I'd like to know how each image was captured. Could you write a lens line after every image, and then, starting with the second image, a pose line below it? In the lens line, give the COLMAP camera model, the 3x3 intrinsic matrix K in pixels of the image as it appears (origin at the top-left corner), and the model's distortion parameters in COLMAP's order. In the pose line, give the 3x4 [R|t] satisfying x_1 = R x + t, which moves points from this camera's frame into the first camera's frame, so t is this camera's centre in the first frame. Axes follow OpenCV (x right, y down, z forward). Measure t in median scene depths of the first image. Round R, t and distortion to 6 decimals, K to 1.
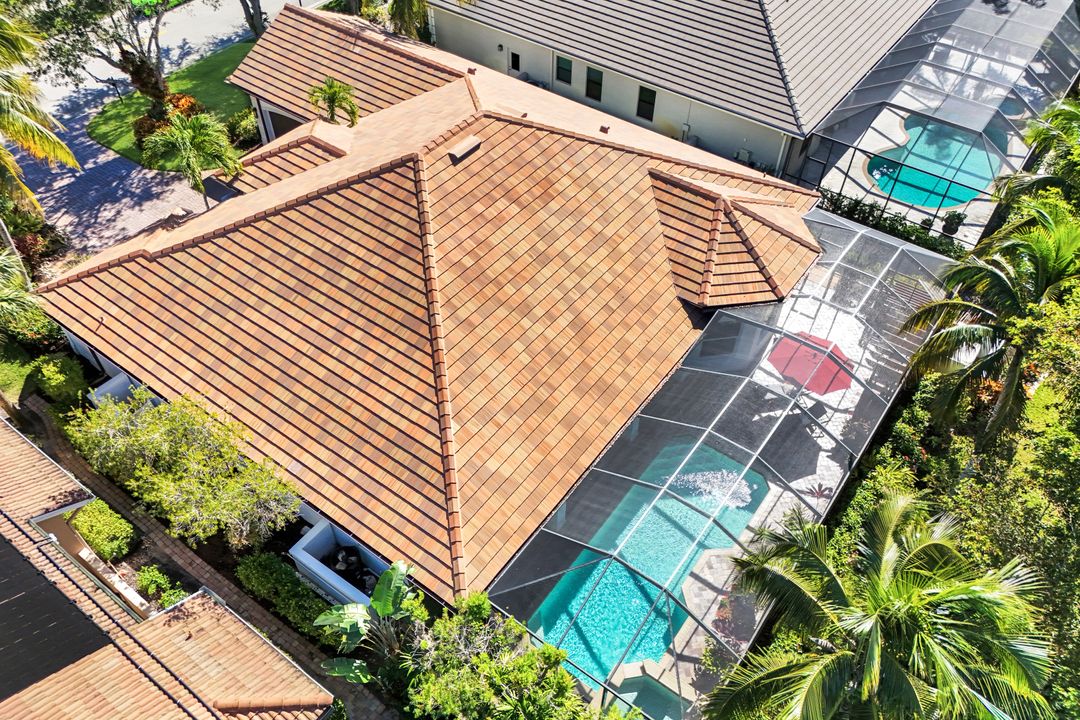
lens RADIAL K [[799.2, 0, 540.0], [0, 799.2, 360.0], [0, 0, 1]] dist [0.121835, -0.139033]
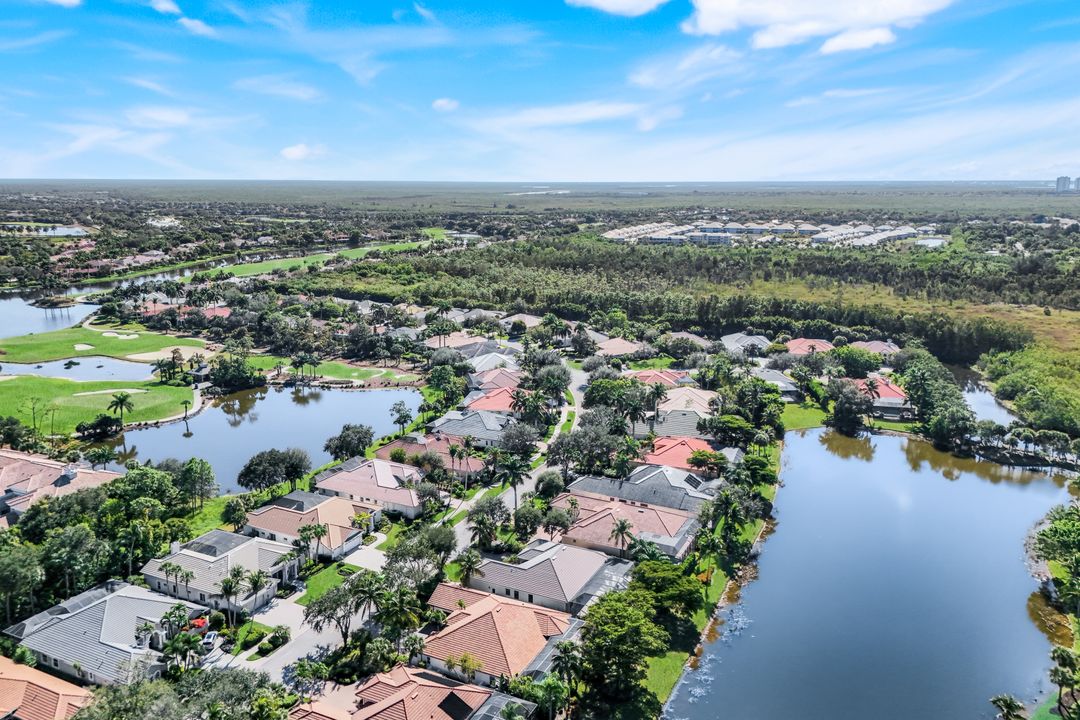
lens RADIAL K [[799.2, 0, 540.0], [0, 799.2, 360.0], [0, 0, 1]] dist [0.121835, -0.139033]
pose [[0.984954, -0.048499, 0.165870, -0.461565], [0.133903, 0.820937, -0.555097, 1.011272], [-0.109247, 0.568956, 0.815079, -3.157360]]
